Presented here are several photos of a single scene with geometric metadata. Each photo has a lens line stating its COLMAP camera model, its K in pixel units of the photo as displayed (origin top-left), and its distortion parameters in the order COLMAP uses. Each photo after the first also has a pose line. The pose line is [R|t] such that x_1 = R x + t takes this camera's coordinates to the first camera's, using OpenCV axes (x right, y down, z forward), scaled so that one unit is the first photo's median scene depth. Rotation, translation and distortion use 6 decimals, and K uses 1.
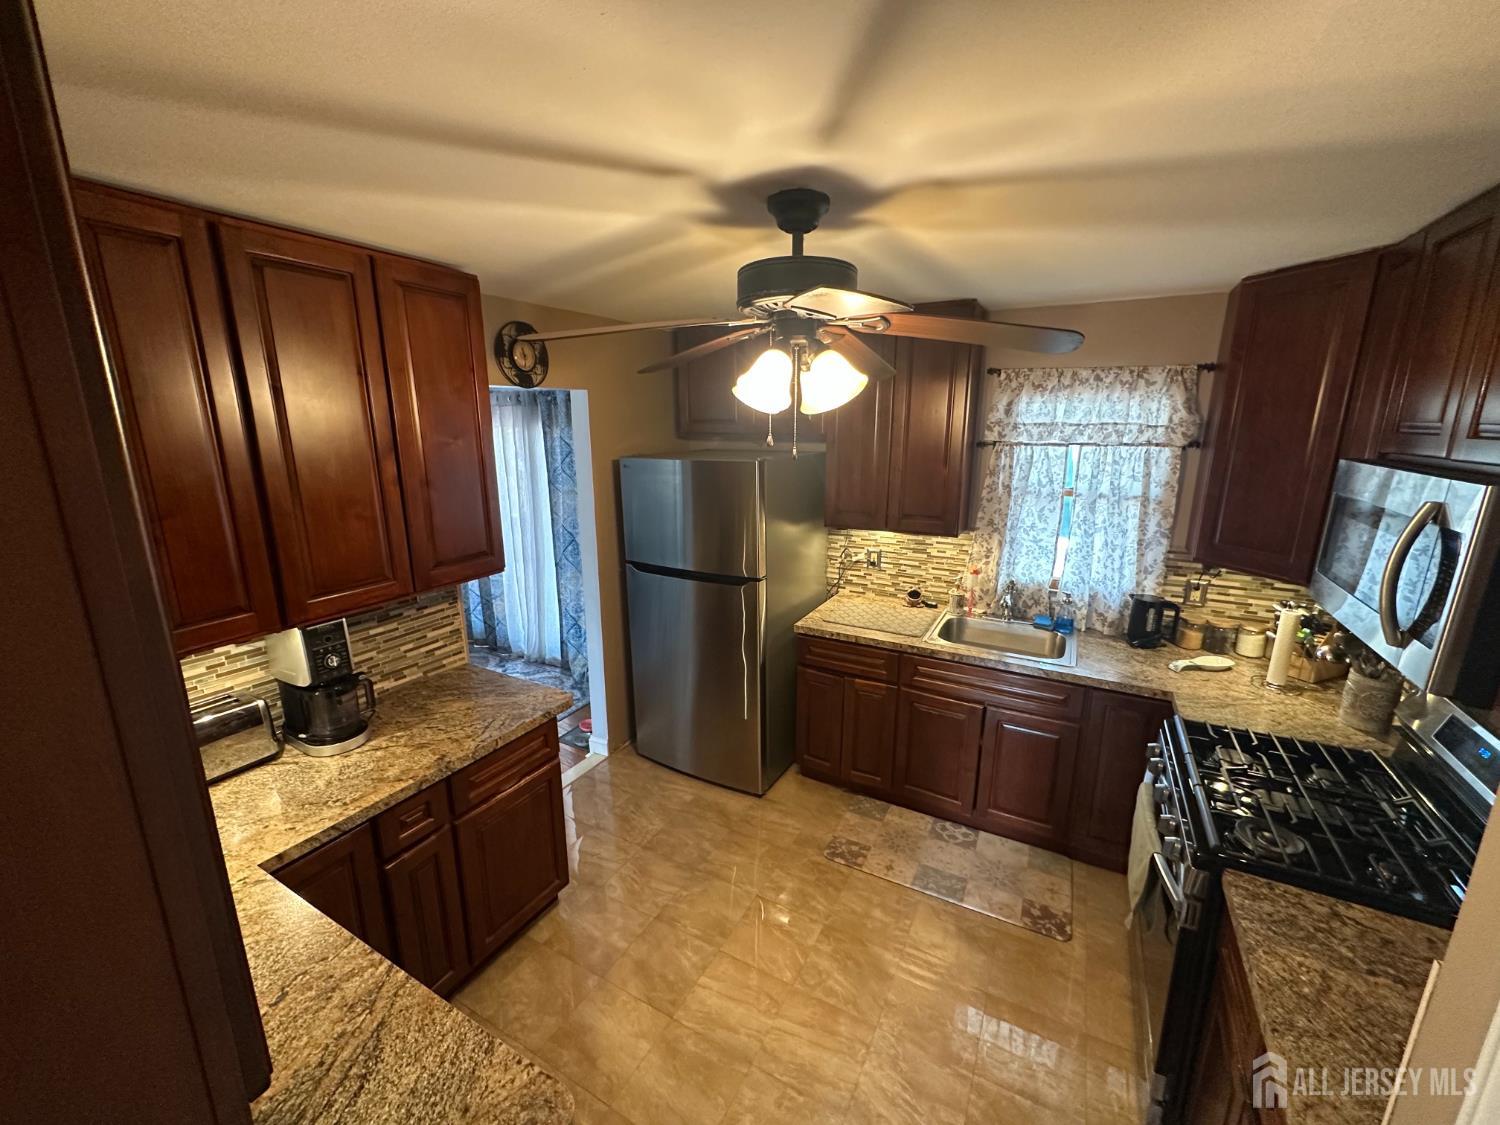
lens RADIAL K [[598.4, 0, 748.0], [0, 598.4, 560.6], [0, 0, 1]] dist [-0.002301, 0.000142]
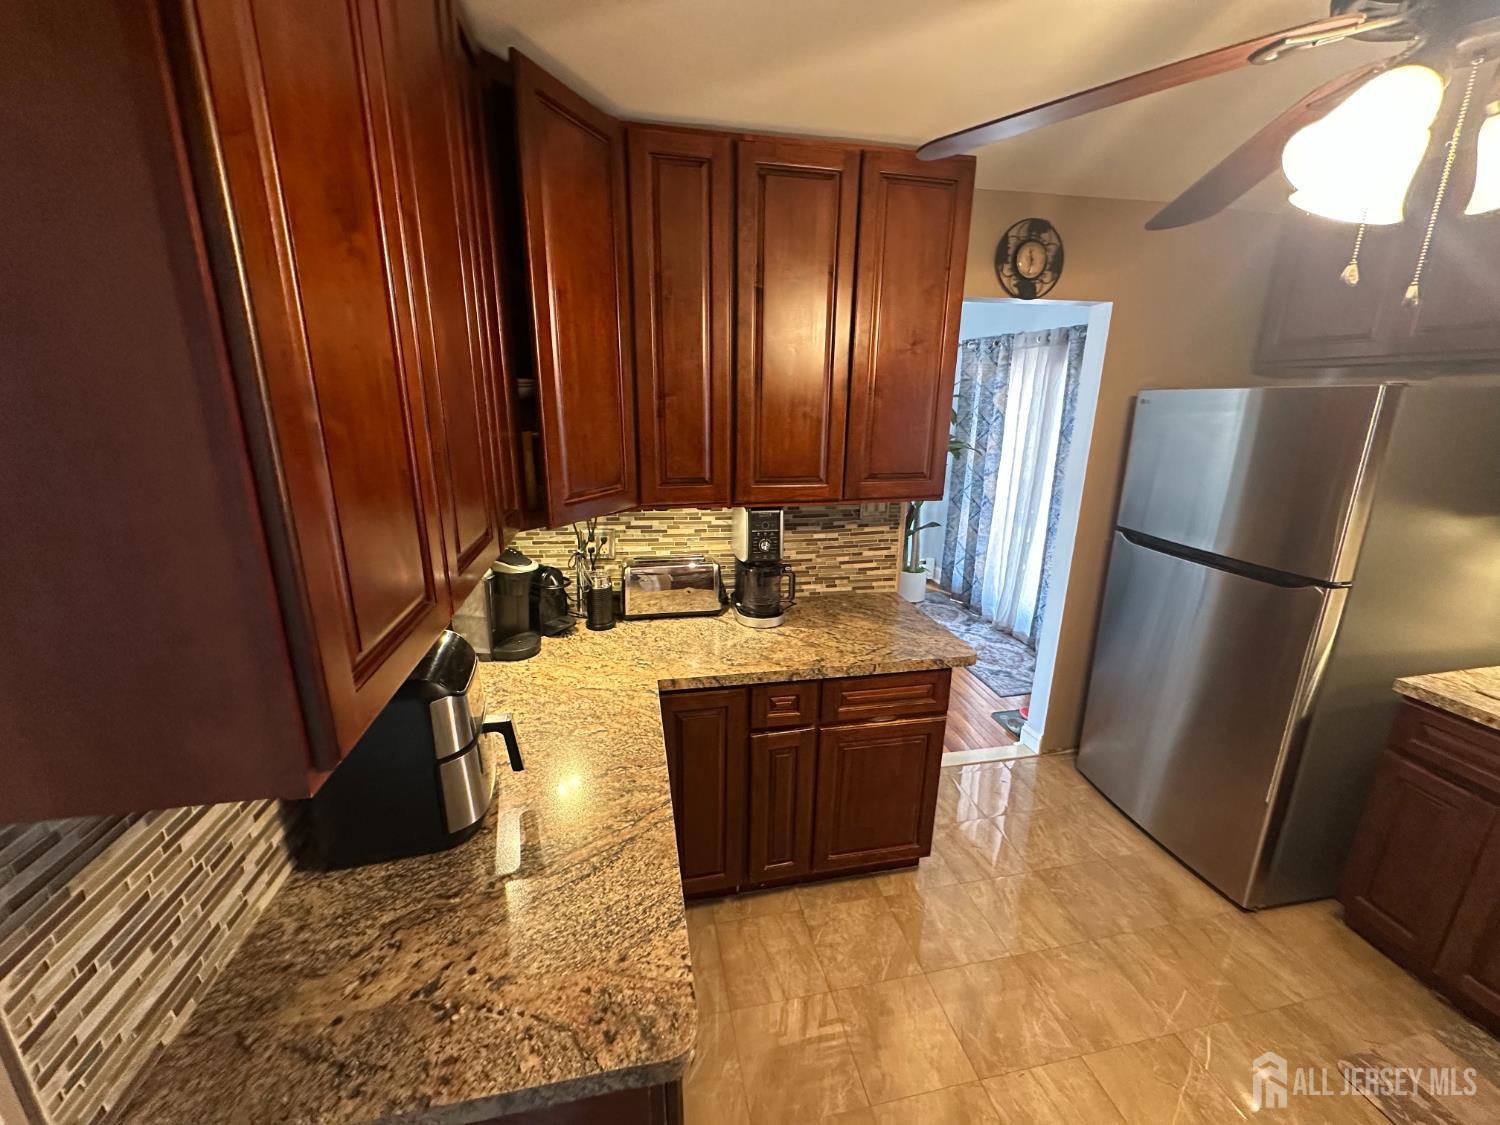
lens RADIAL K [[598.4, 0, 748.0], [0, 598.4, 560.6], [0, 0, 1]] dist [-0.002301, 0.000142]
pose [[0.648773, 0.211302, -0.731058, 0.091256], [-0.183739, 0.975749, 0.118968, 0.056490], [0.738467, 0.057141, 0.671864, 0.185636]]
